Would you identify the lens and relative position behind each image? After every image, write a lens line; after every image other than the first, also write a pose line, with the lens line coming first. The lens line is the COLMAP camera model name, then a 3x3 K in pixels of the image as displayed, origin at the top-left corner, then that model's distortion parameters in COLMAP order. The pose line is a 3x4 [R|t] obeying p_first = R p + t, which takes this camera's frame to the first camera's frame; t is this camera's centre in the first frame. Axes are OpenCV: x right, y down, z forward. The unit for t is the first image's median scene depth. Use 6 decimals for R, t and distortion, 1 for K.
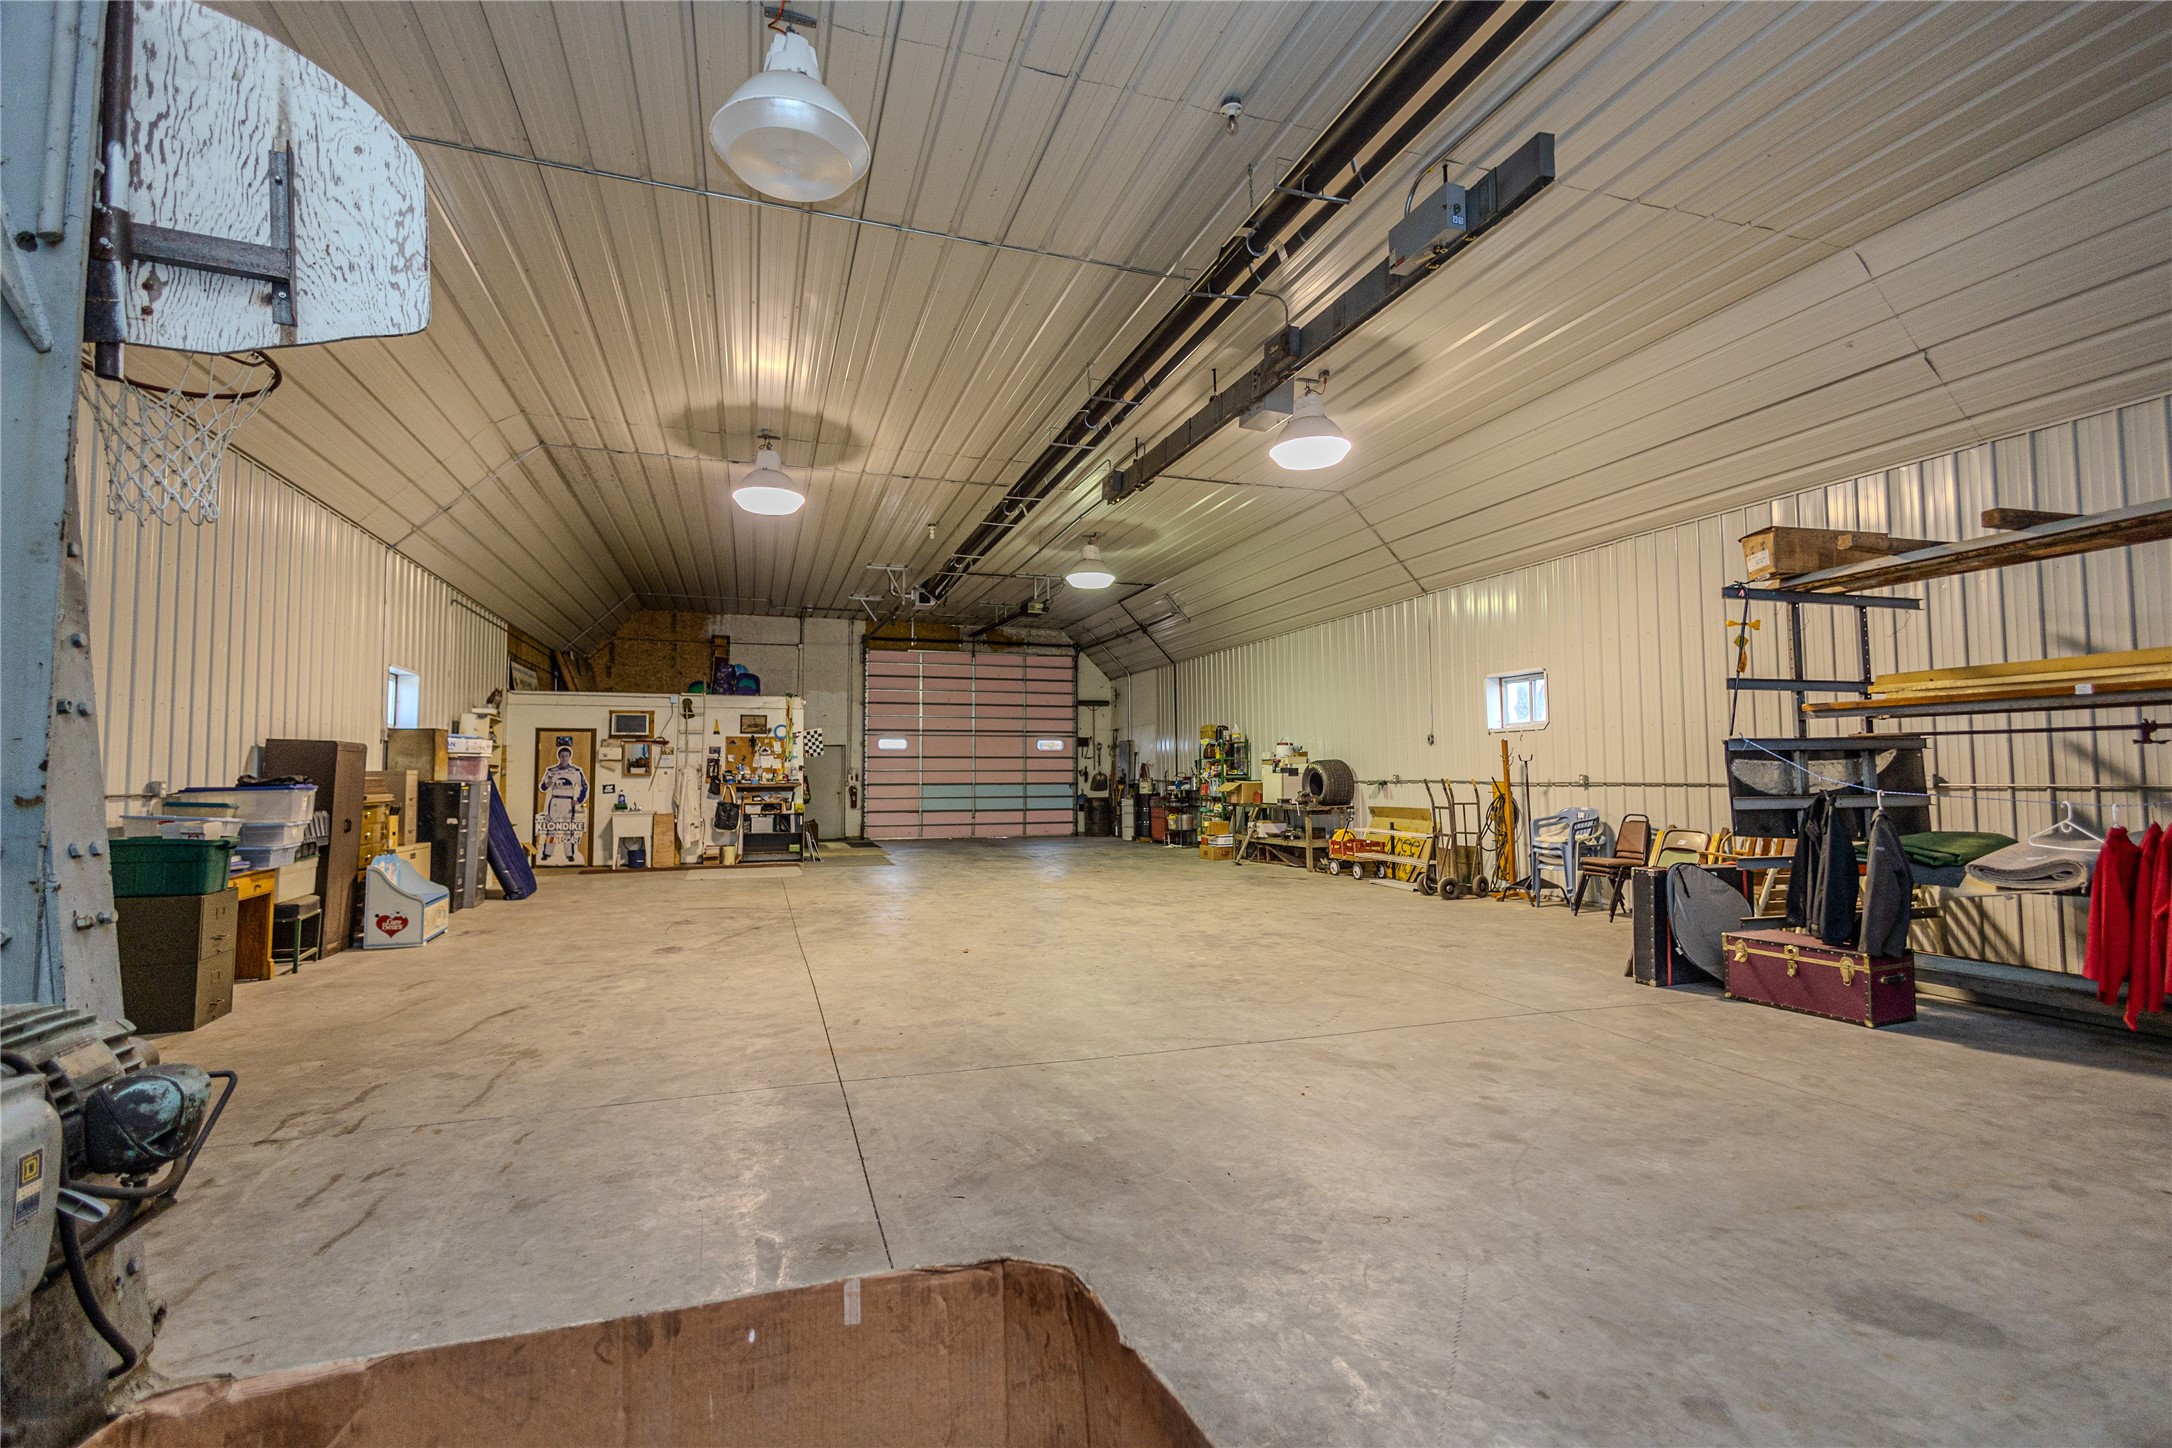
lens RADIAL K [[982.6, 0, 1086.0], [0, 982.6, 724.0], [0, 0, 1]] dist [0.001060, 0.000184]
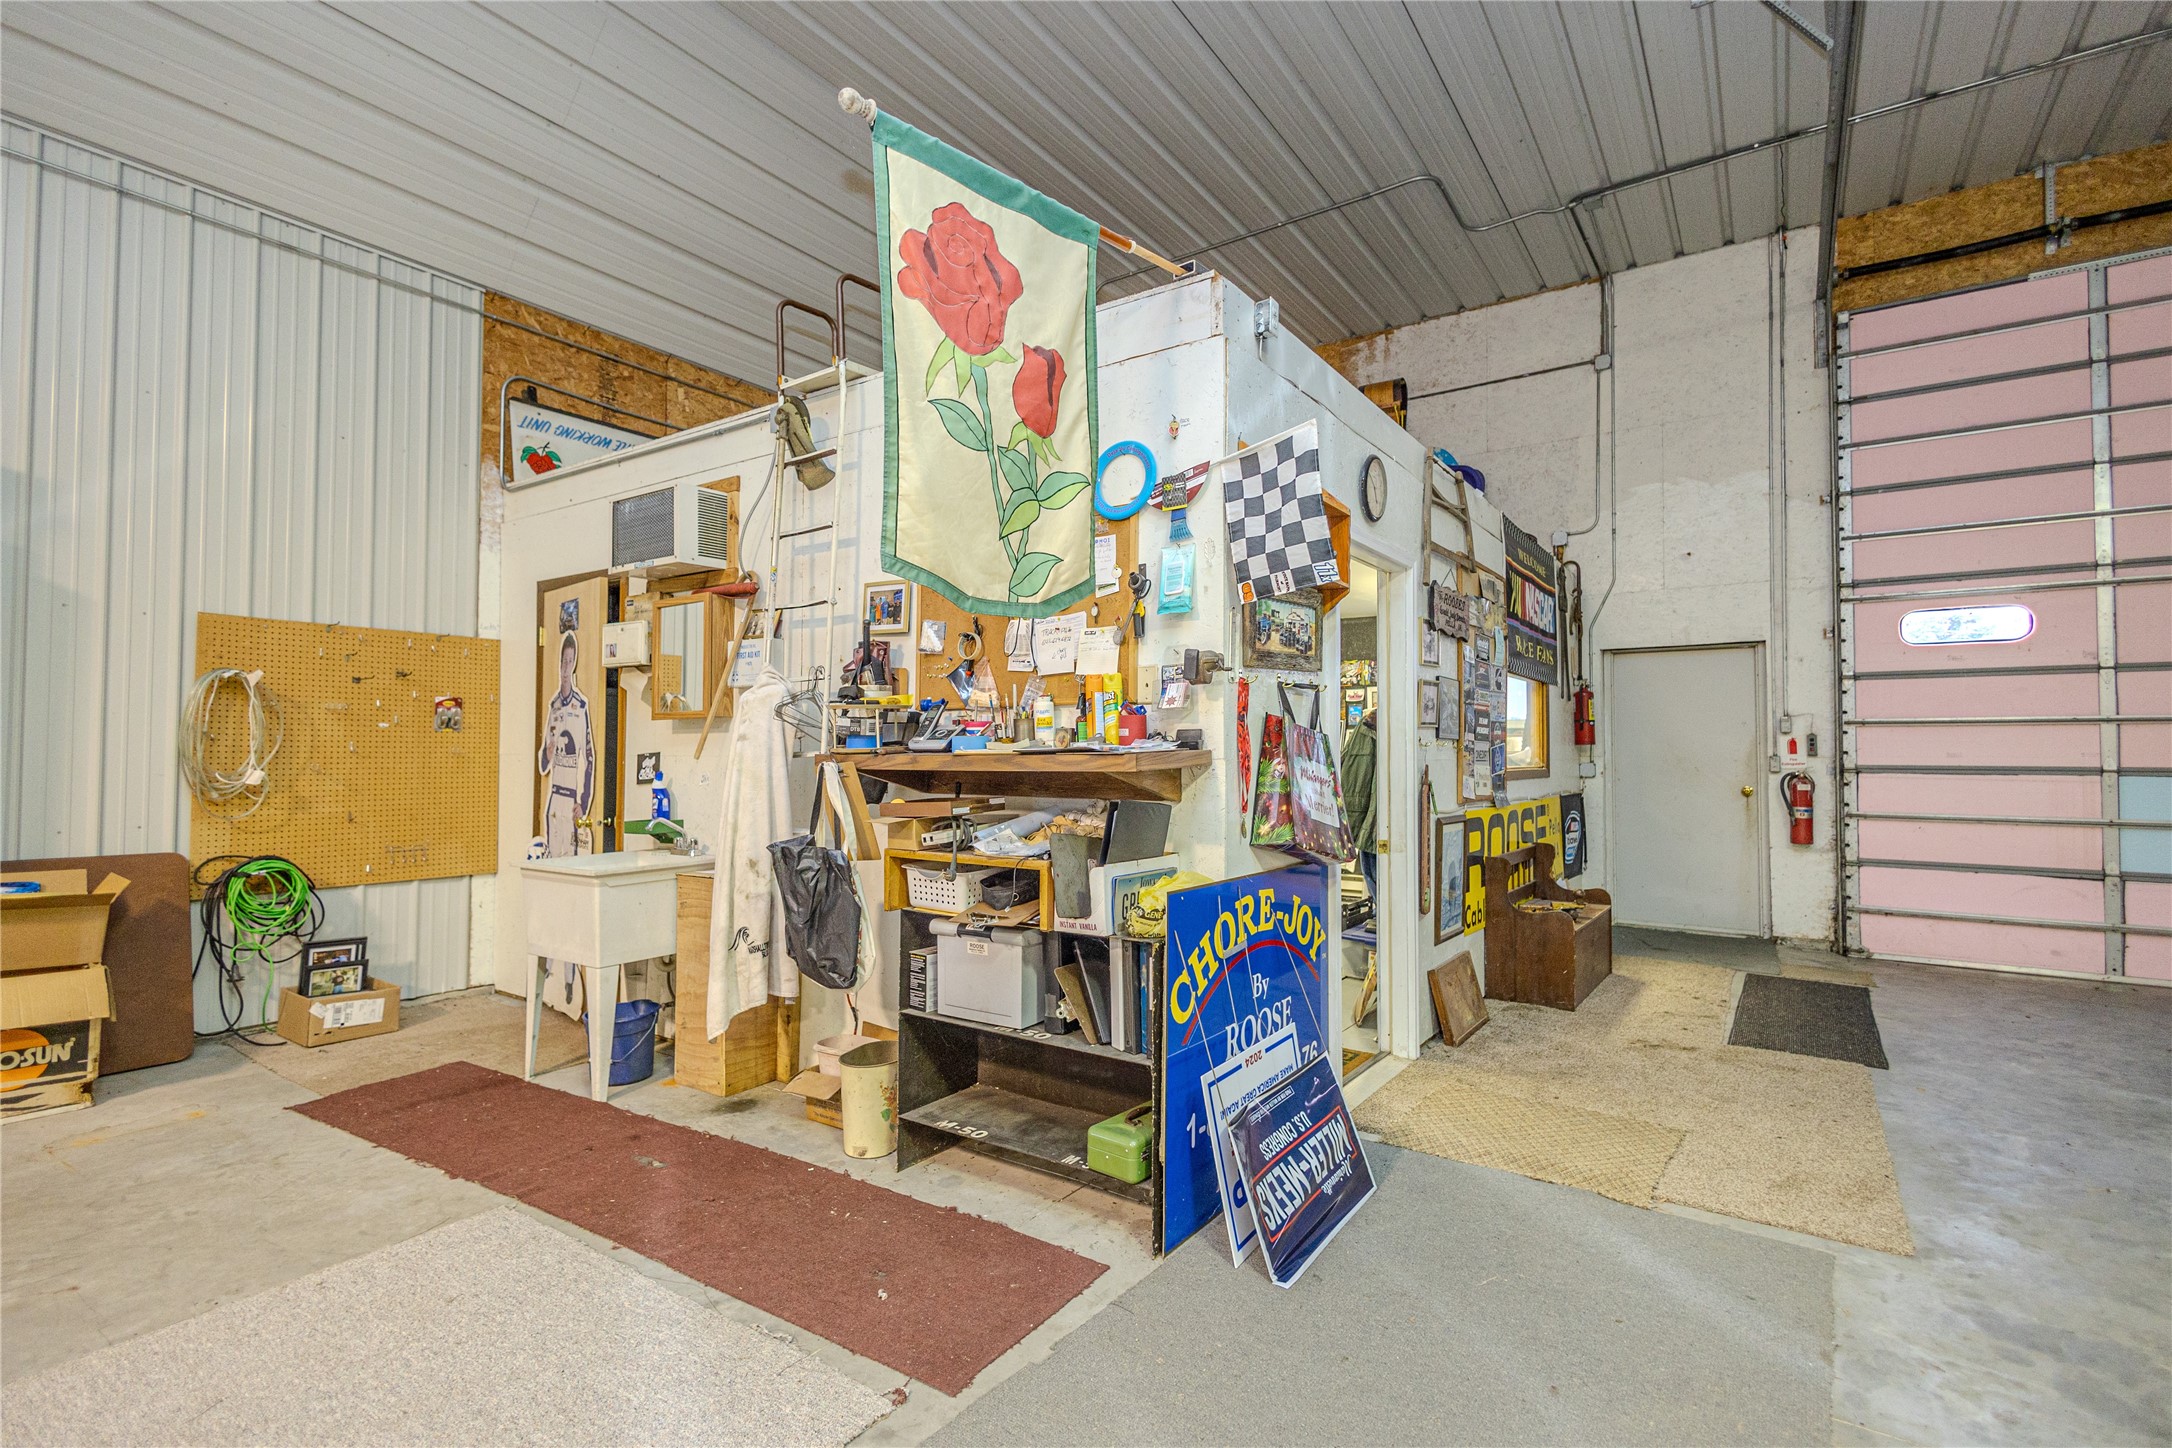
lens RADIAL K [[982.6, 0, 1086.0], [0, 982.6, 724.0], [0, 0, 1]] dist [0.001060, 0.000184]
pose [[0.586050, -0.019646, -0.810037, -0.120362], [0.036760, 0.999321, 0.002358, 0.039227], [0.809441, -0.031159, 0.586374, 0.648924]]
